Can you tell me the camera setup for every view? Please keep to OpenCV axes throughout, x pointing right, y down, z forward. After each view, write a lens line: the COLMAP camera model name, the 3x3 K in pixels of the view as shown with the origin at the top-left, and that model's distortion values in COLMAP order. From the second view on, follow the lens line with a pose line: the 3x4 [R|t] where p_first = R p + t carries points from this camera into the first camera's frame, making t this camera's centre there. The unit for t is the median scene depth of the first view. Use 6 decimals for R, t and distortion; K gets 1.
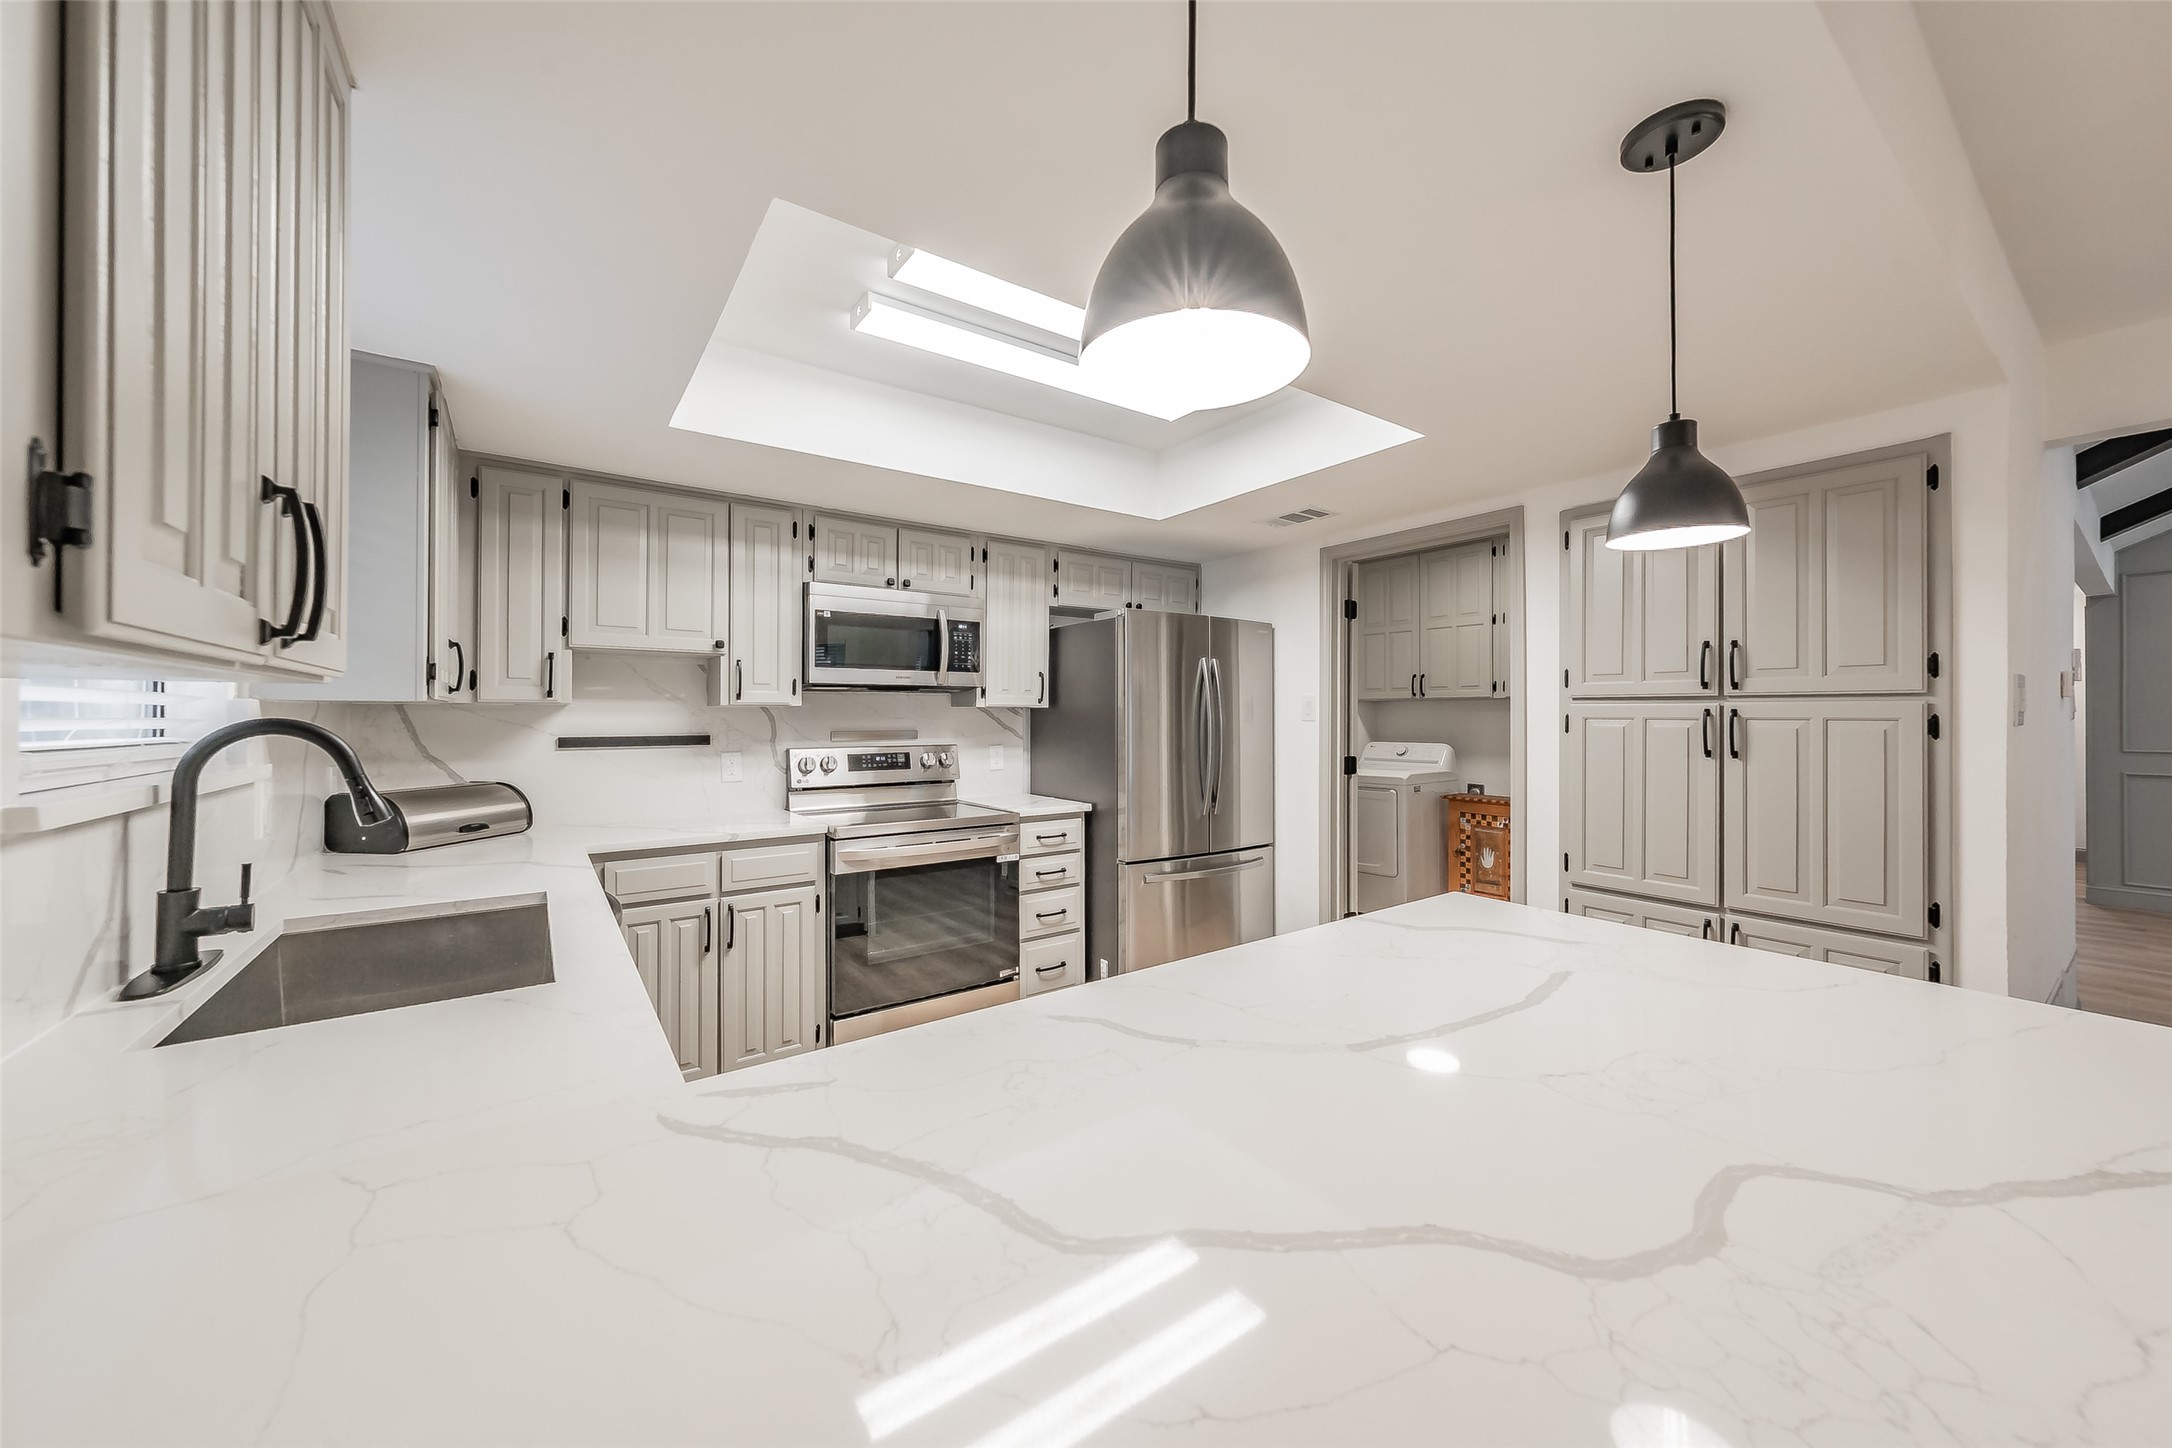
lens RADIAL K [[778.6, 0, 1052.3], [0, 778.6, 709.1], [0, 0, 1]] dist [-0.000822, 0.000555]
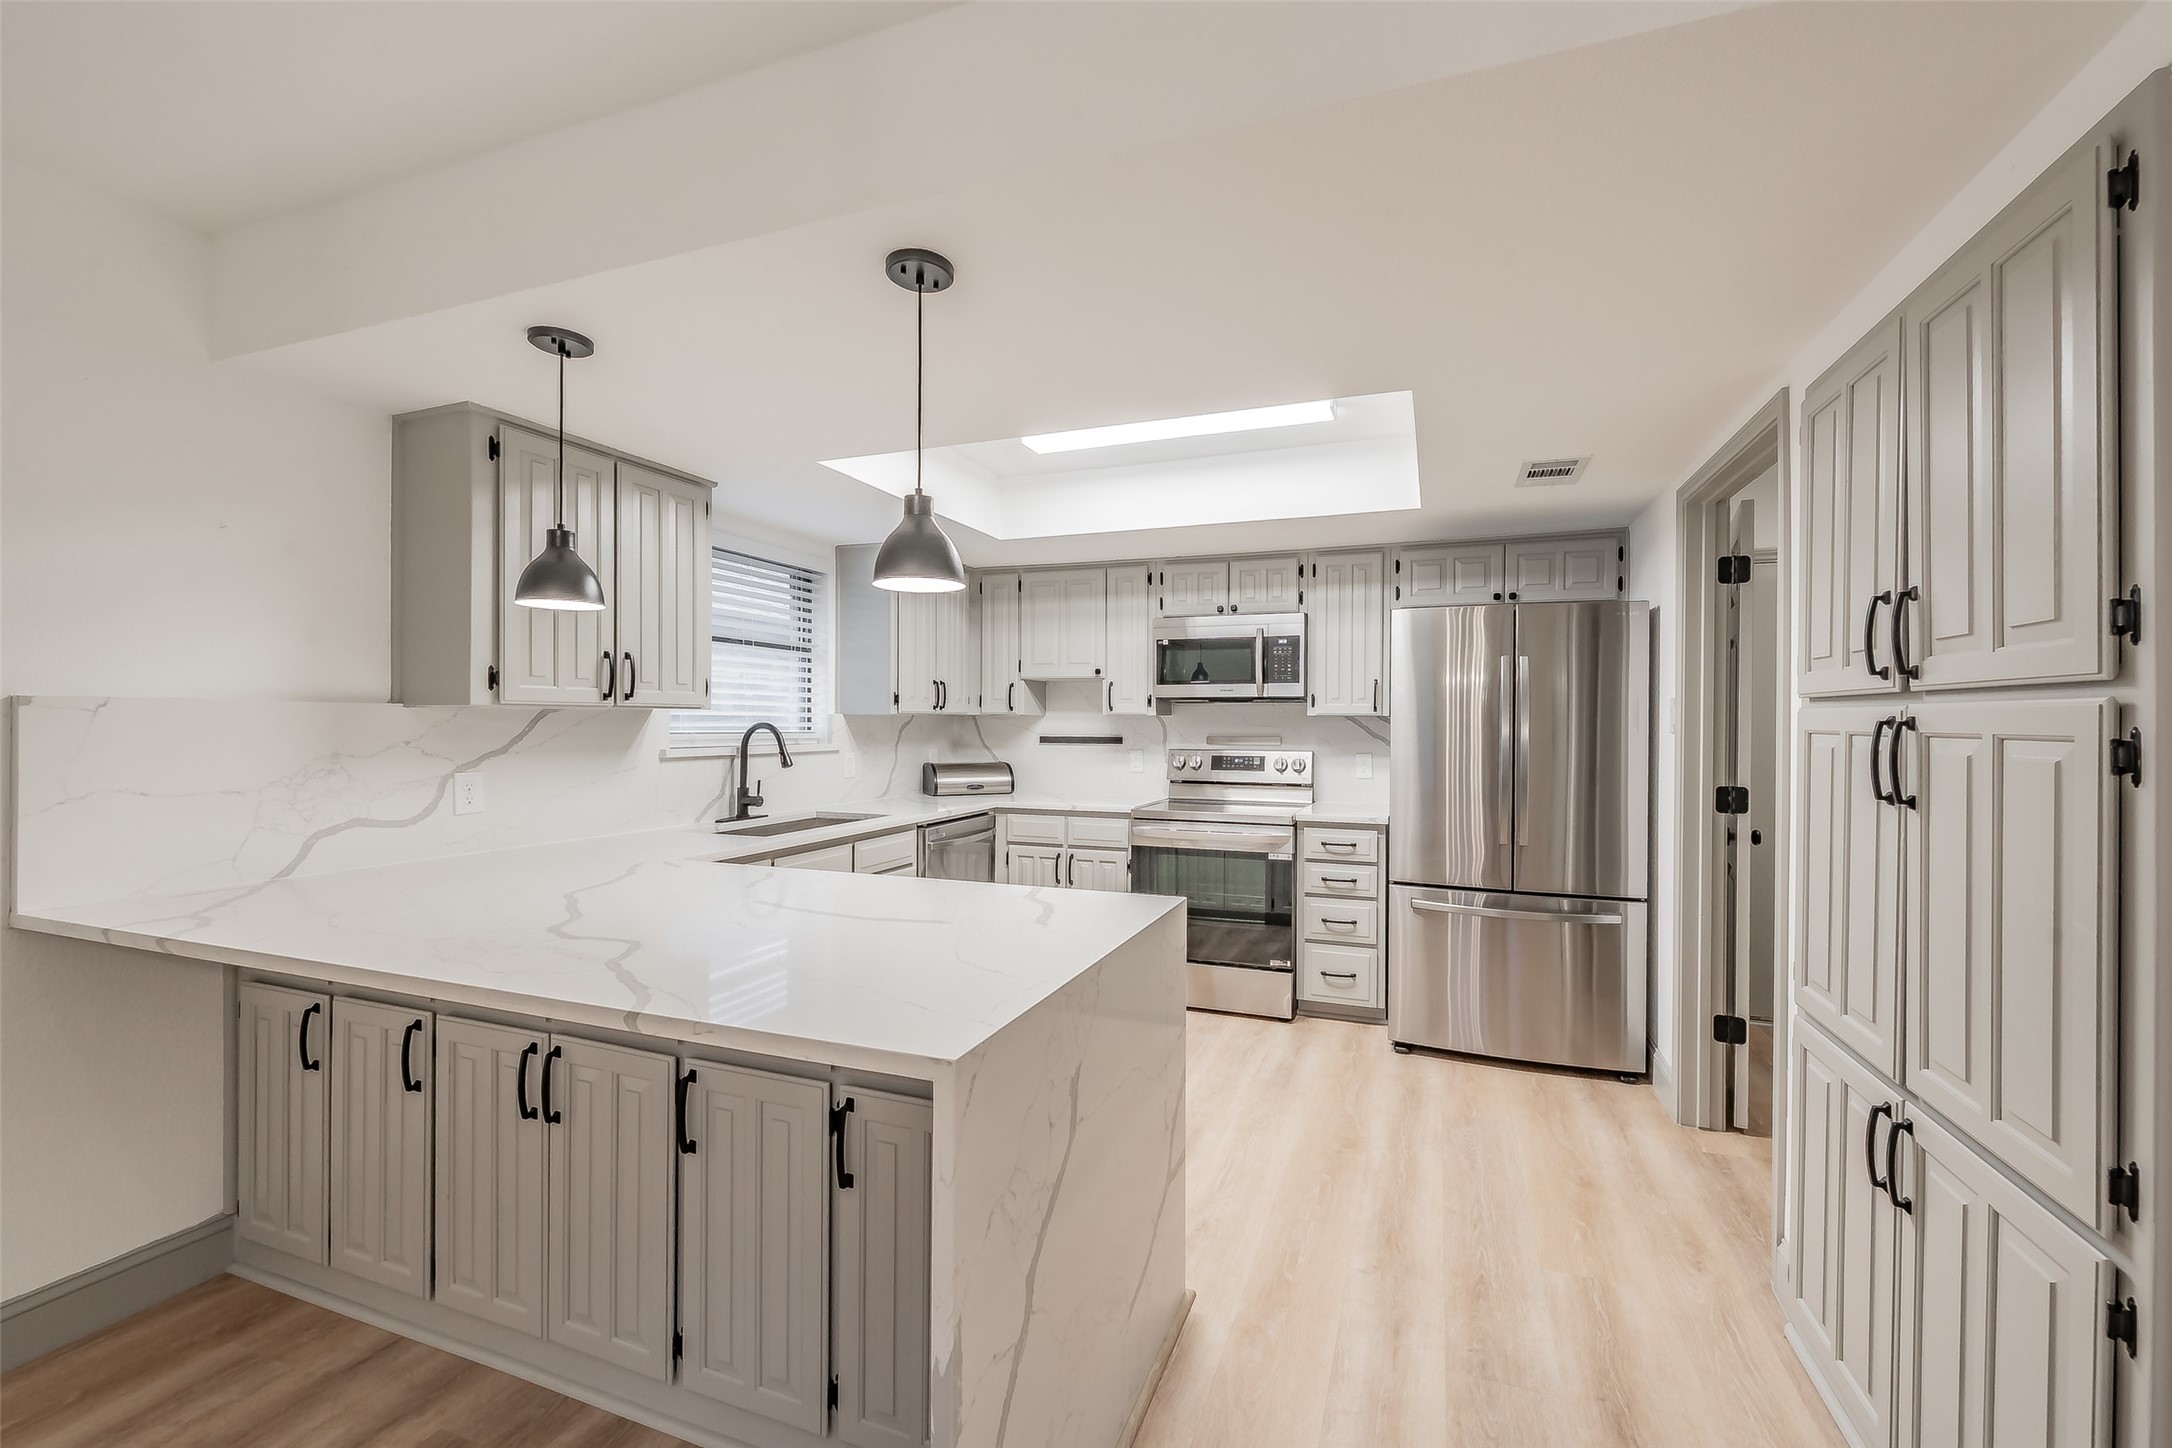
lens RADIAL K [[838.1, 0, 1139.9], [0, 838.1, 720.5], [0, 0, 1]] dist [0.002574, -0.000586]
pose [[0.580469, 0.001435, -0.814281, 0.939939], [0.002237, 0.999992, 0.003357, -0.000293], [0.814279, -0.003770, 0.580461, 0.212411]]
